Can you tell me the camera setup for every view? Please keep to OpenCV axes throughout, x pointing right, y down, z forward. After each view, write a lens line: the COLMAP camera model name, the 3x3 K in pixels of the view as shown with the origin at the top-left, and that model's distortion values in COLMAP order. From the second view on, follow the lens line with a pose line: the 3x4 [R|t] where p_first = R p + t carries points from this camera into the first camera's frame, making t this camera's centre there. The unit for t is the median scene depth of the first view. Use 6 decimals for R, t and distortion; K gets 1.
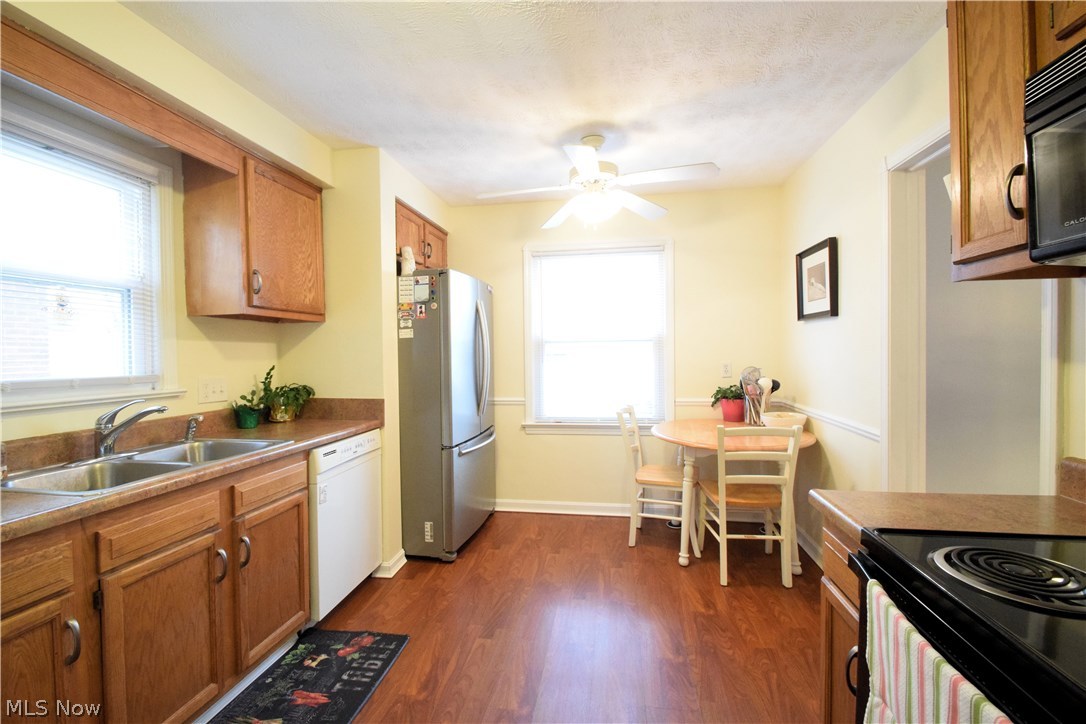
lens RADIAL K [[476.0, 0, 543.0], [0, 476.0, 362.0], [0, 0, 1]] dist [0.015894, -0.014992]
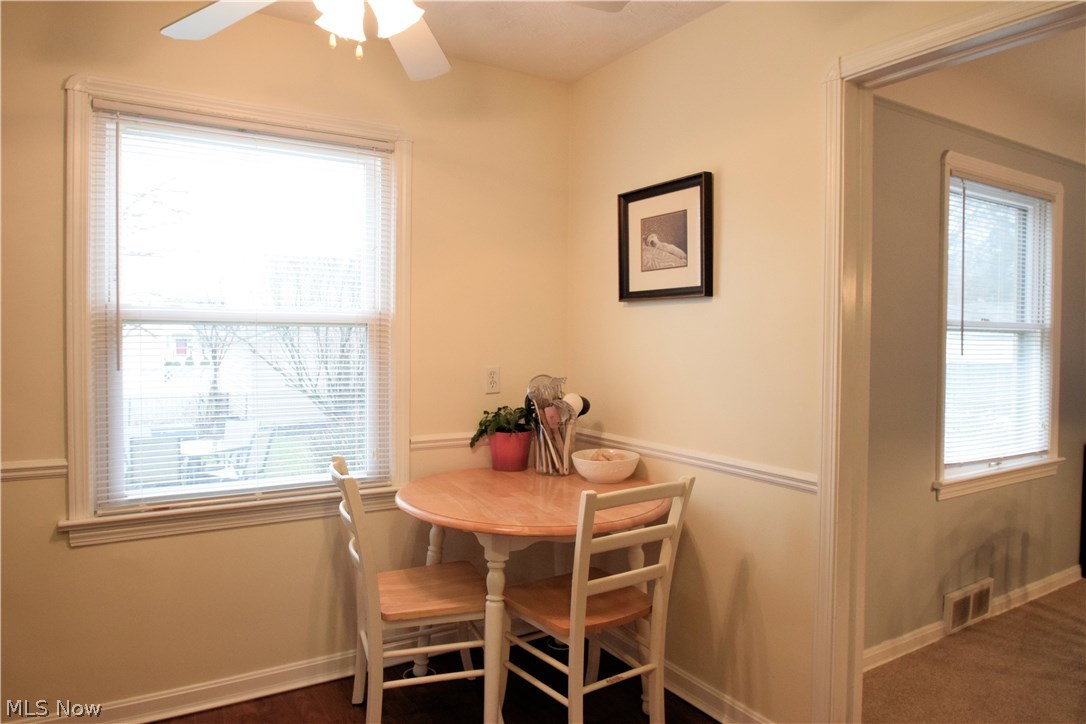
lens RADIAL K [[714.4, 0, 543.0], [0, 714.4, 362.0], [0, 0, 1]] dist [-0.033448, -0.000845]
pose [[0.753473, -0.001129, 0.657478, -0.150819], [-0.000726, 0.999996, 0.002549, -0.008922], [-0.657479, -0.002398, 0.753469, 0.356710]]
